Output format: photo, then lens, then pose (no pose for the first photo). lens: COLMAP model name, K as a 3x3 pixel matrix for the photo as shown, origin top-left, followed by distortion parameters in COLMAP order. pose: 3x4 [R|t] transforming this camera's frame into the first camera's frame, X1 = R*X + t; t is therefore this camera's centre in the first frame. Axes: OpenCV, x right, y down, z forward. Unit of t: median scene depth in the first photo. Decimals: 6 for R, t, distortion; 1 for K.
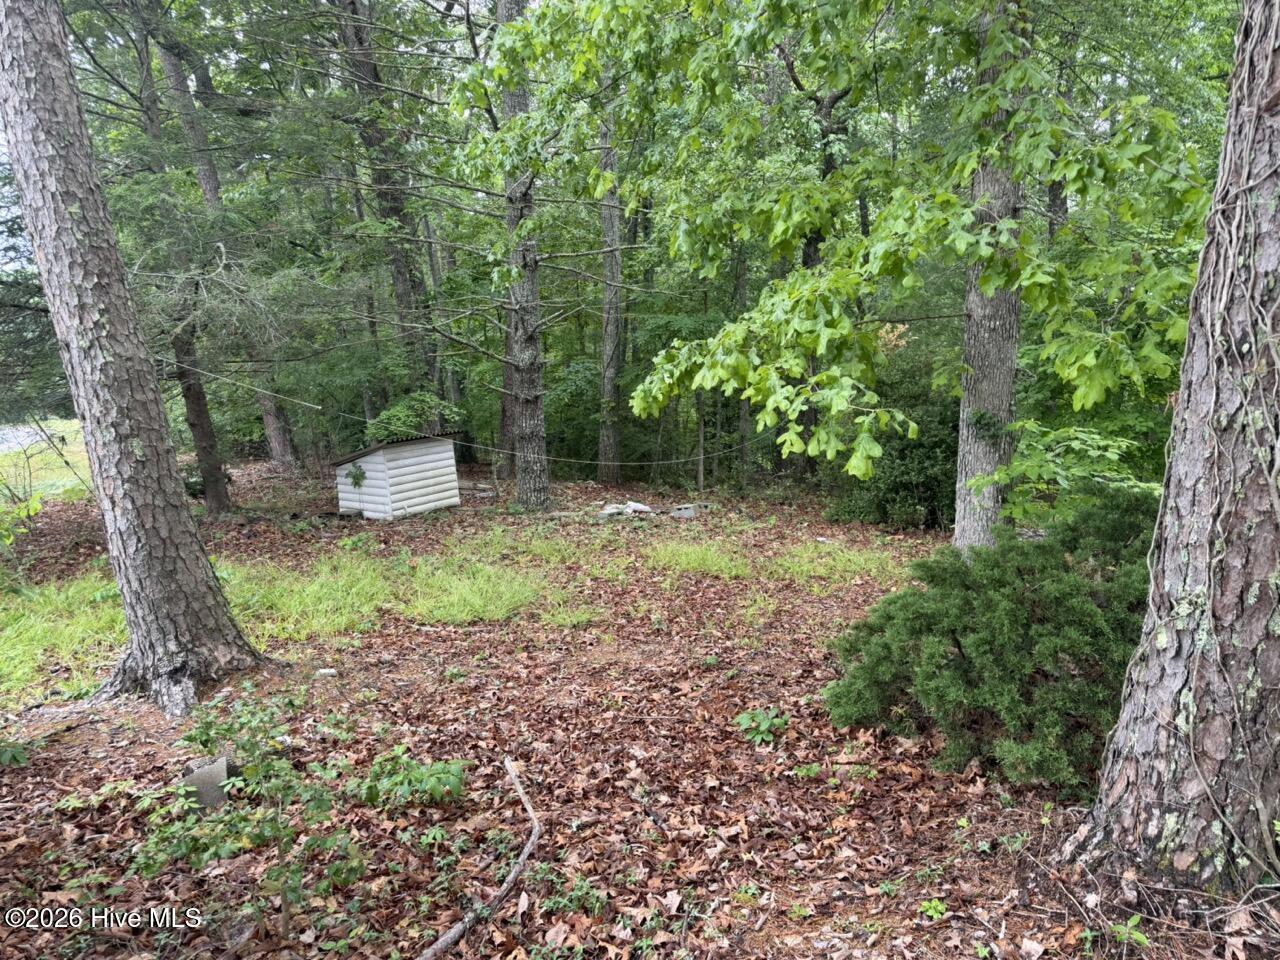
lens RADIAL K [[893.0, 0, 630.1], [0, 893.0, 466.9], [0, 0, 1]] dist [0.066356, -0.072153]
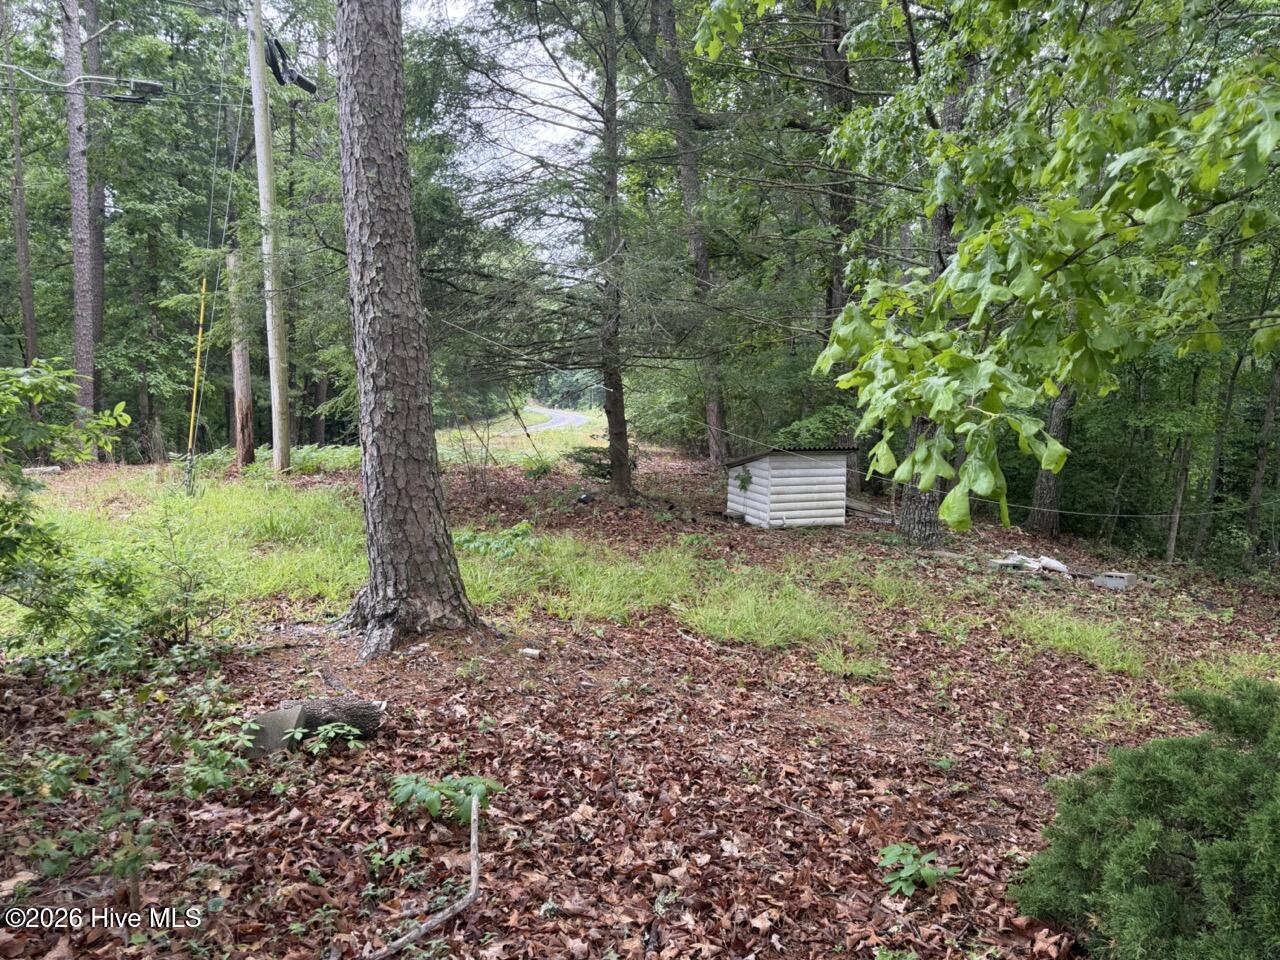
lens RADIAL K [[893.0, 0, 643.6], [0, 893.0, 468.9], [0, 0, 1]] dist [0.066356, -0.072153]
pose [[0.862734, 0.136905, -0.486772, 0.232297], [-0.147907, 0.988872, 0.015976, -0.001874], [0.483542, 0.058214, 0.873383, 0.230183]]
